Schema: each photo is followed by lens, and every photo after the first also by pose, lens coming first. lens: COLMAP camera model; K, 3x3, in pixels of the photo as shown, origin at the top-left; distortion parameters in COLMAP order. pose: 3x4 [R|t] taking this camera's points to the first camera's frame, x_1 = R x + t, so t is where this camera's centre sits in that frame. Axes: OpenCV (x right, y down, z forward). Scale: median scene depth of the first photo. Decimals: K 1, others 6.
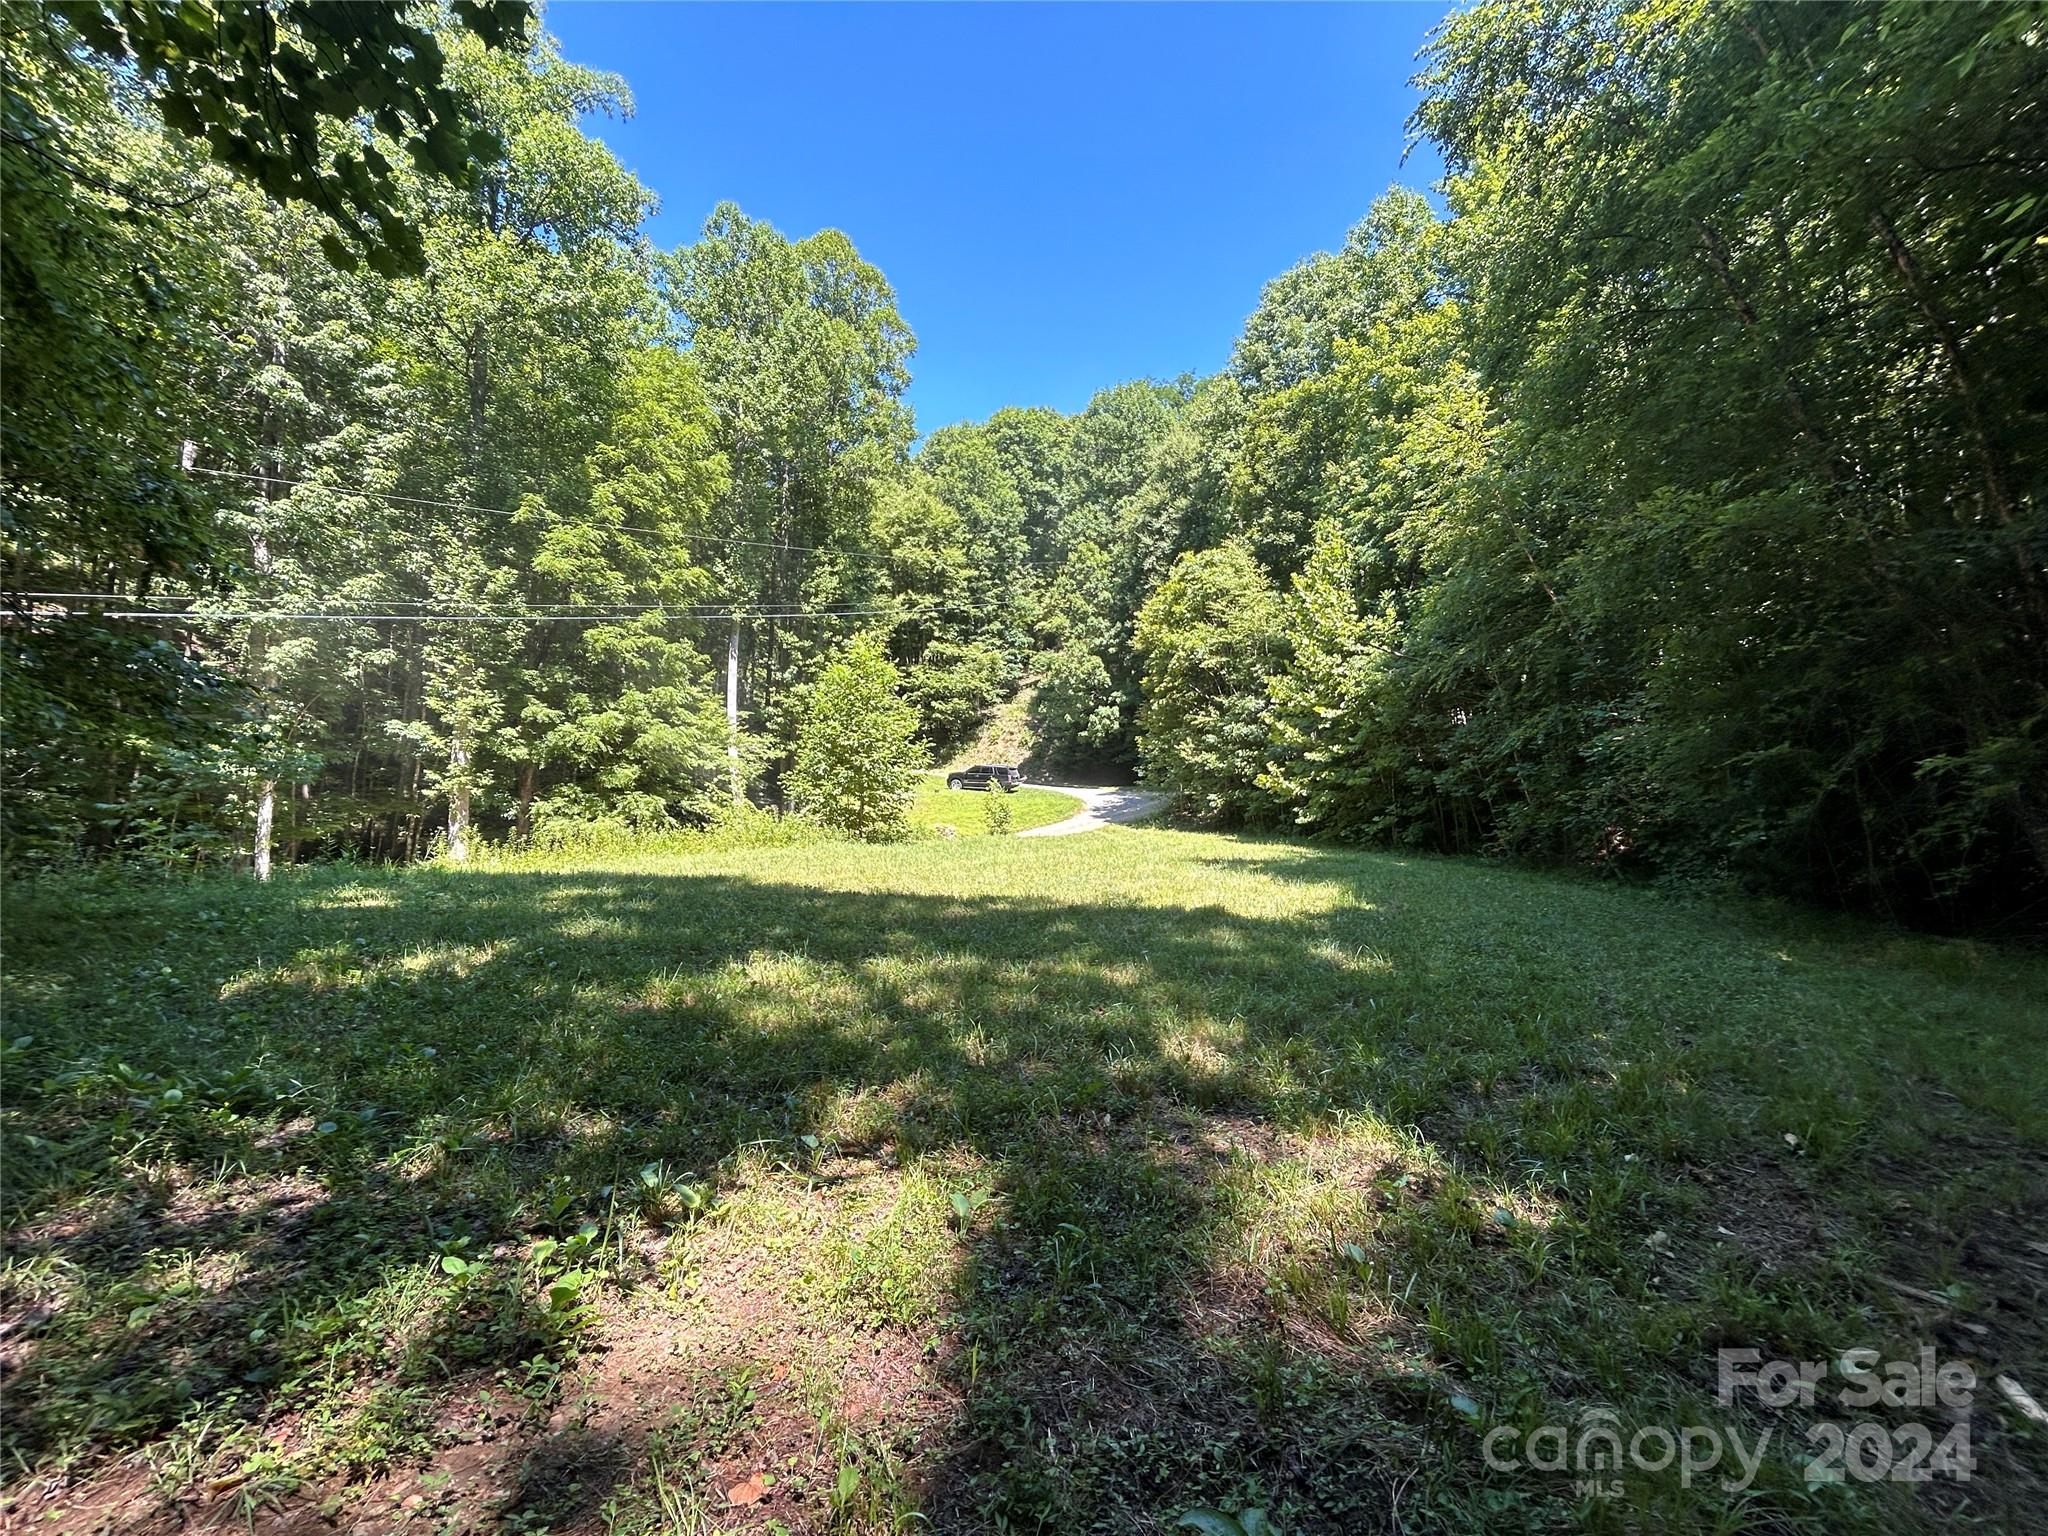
lens RADIAL K [[833.9, 0, 1022.1], [0, 833.9, 761.1], [0, 0, 1]] dist [0.001174, 0.000195]
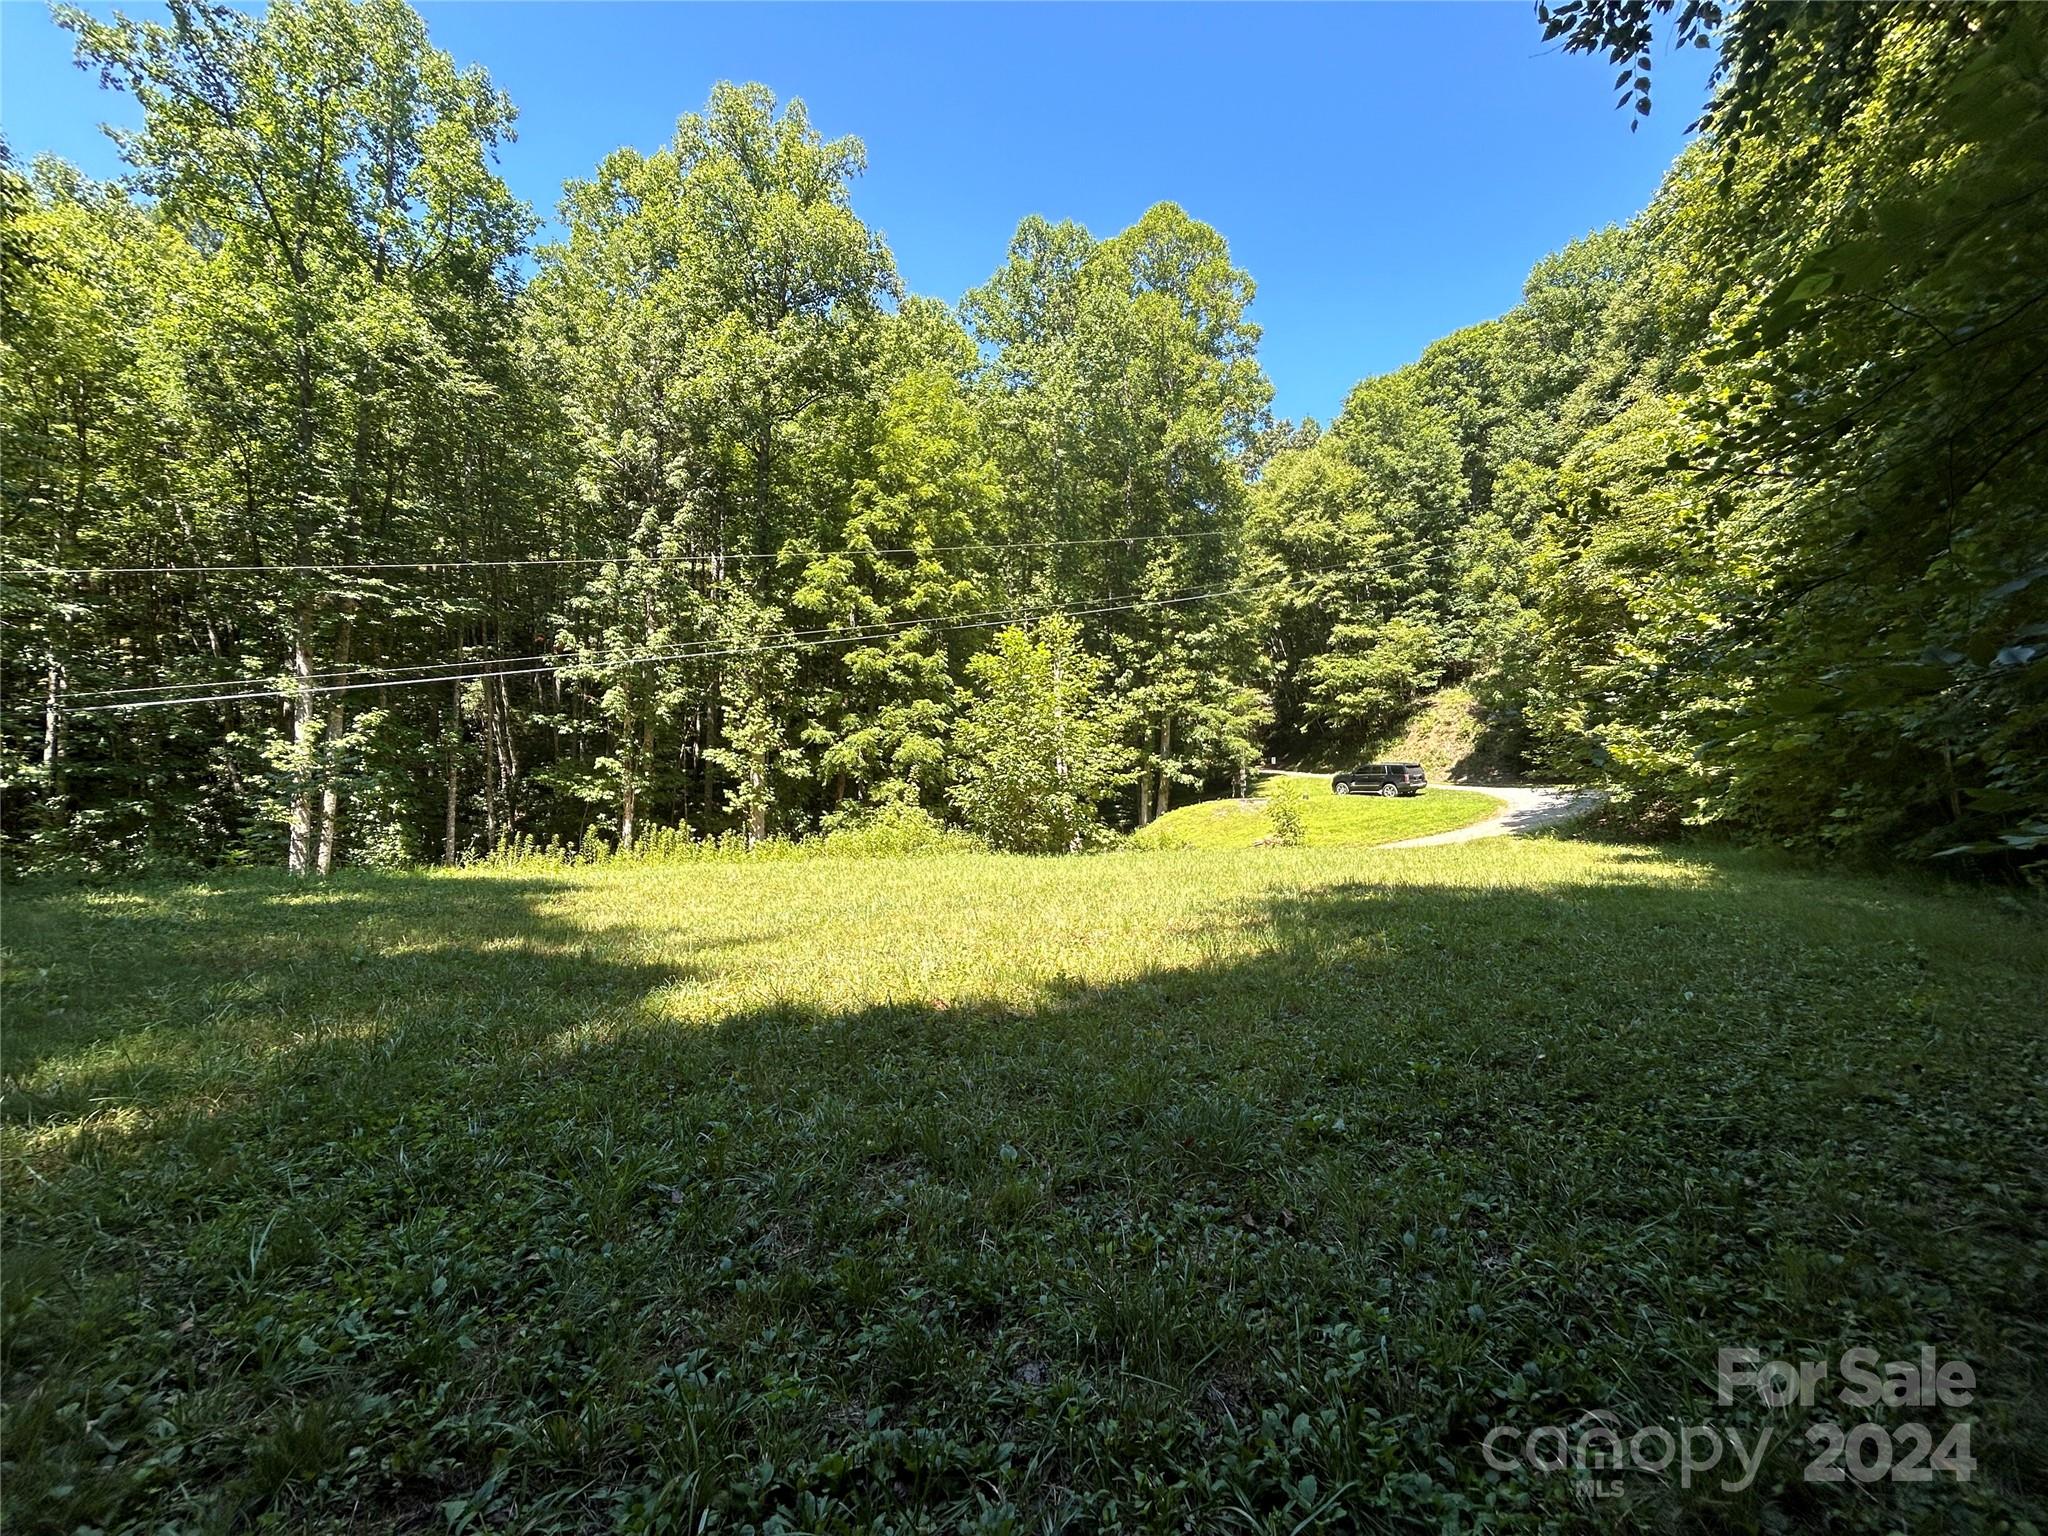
lens RADIAL K [[830.5, 0, 1024.0], [0, 830.5, 768.0], [0, 0, 1]] dist [-0.007436, 0.003726]
pose [[0.816176, -0.051962, -0.575462, 0.219565], [0.046089, 0.998629, -0.024804, 0.020848], [0.575962, -0.006278, 0.817452, 0.211565]]
